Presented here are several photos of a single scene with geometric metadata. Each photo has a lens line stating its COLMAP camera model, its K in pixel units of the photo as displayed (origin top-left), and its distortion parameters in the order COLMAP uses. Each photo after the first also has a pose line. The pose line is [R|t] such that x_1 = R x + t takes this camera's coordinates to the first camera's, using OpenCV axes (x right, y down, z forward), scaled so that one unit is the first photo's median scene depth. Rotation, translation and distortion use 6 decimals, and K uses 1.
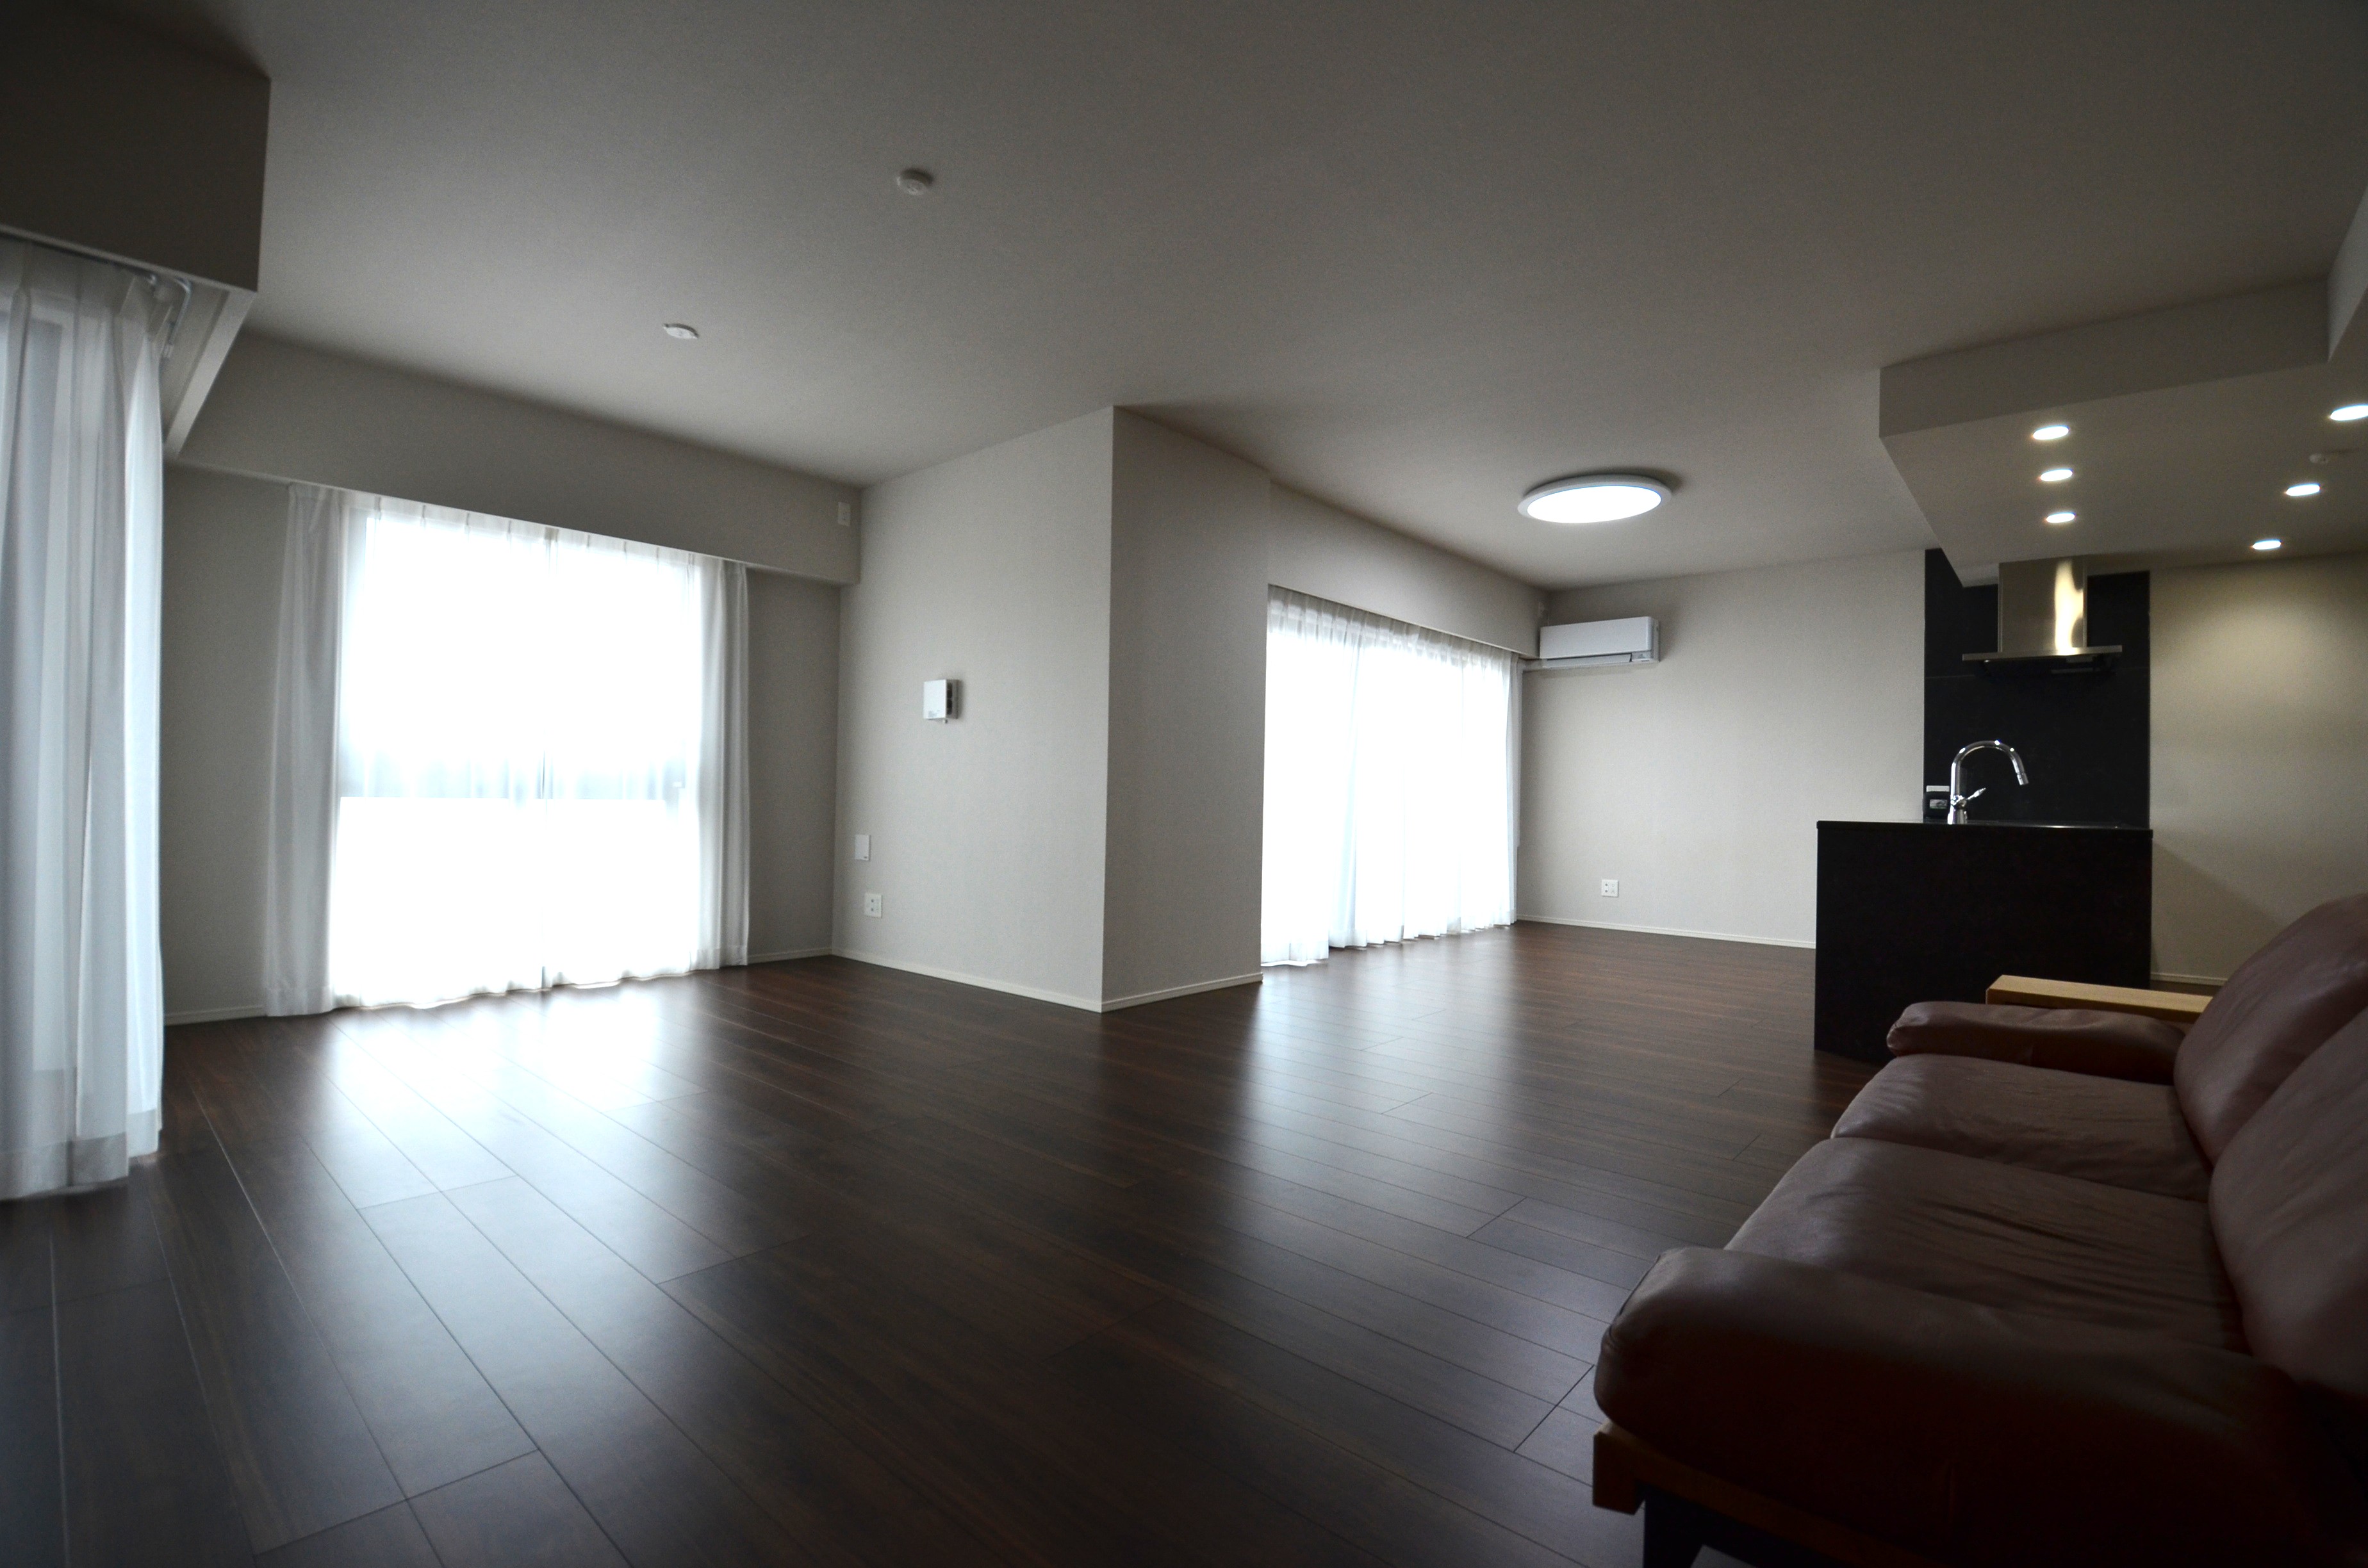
lens RADIAL K [[1027.1, 0, 1184.0], [0, 1027.1, 784.0], [0, 0, 1]] dist [-0.001962, -0.013238]
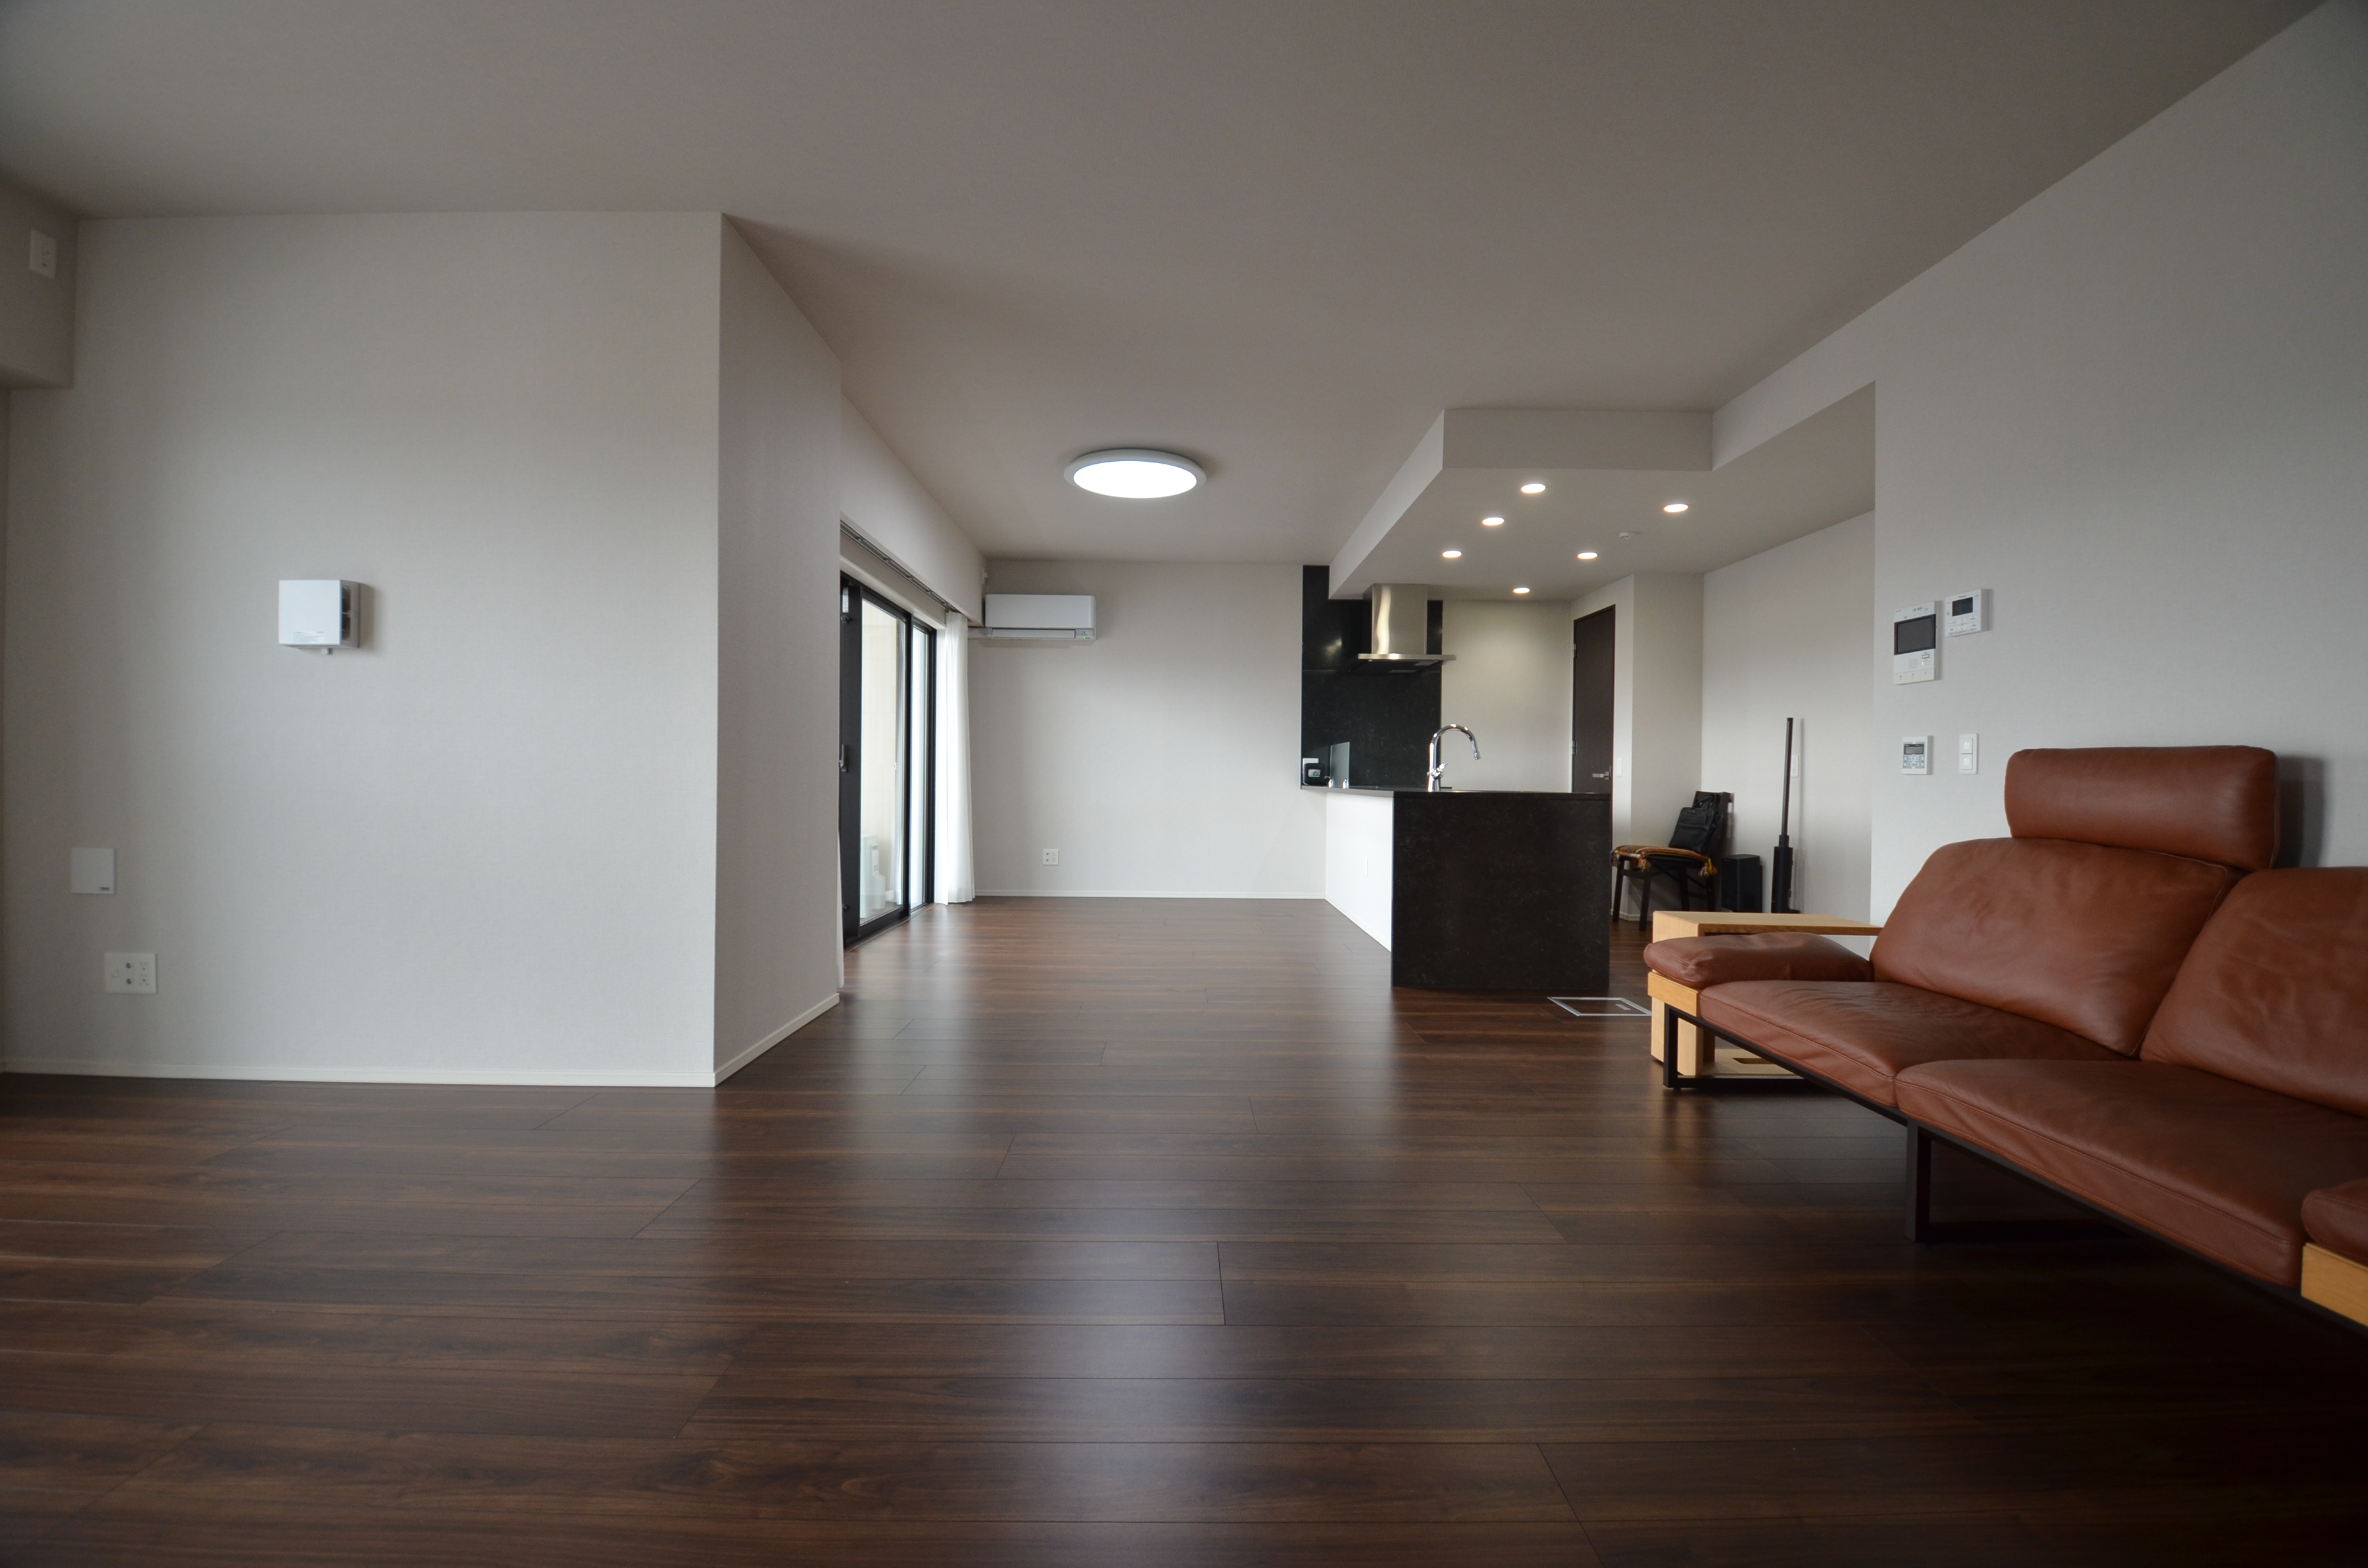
lens RADIAL K [[1027.1, 0, 1184.0], [0, 1027.1, 784.0], [0, 0, 1]] dist [-0.001962, -0.013238]
pose [[0.746450, -0.015980, 0.665249, -0.236441], [-0.004461, 0.999569, 0.029016, -0.003411], [-0.665426, -0.024627, 0.746057, 0.212189]]
